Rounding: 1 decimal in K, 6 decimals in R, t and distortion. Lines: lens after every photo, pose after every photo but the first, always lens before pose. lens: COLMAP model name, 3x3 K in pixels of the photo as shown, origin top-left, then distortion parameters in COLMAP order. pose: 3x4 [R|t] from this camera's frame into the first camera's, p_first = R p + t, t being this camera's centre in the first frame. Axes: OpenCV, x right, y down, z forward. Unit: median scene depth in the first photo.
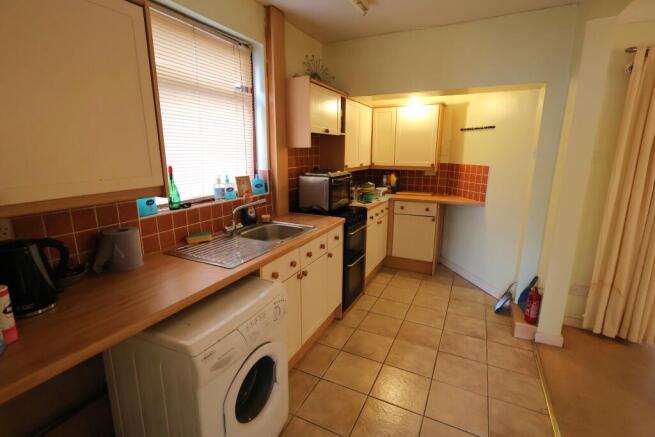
lens RADIAL K [[311.1, 0, 323.9], [0, 311.1, 215.4], [0, 0, 1]] dist [0.001656, 0.000360]
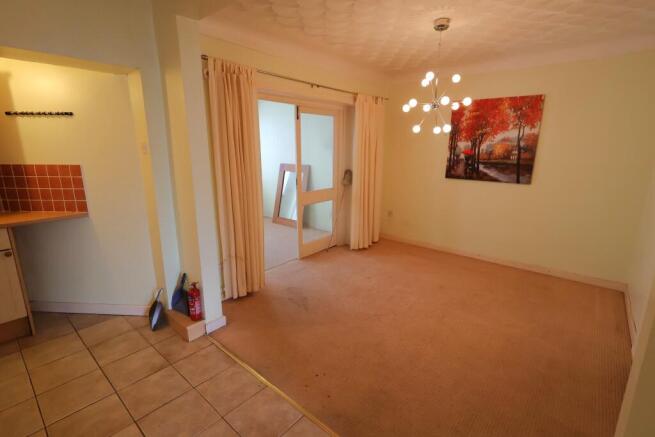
lens RADIAL K [[311.1, 0, 323.9], [0, 311.1, 215.4], [0, 0, 1]] dist [0.001656, 0.000360]
pose [[0.256441, -0.212252, 0.942967, -0.084736], [0.198262, 0.966398, 0.163608, -0.050114], [-0.946007, 0.144999, 0.289906, 0.251659]]
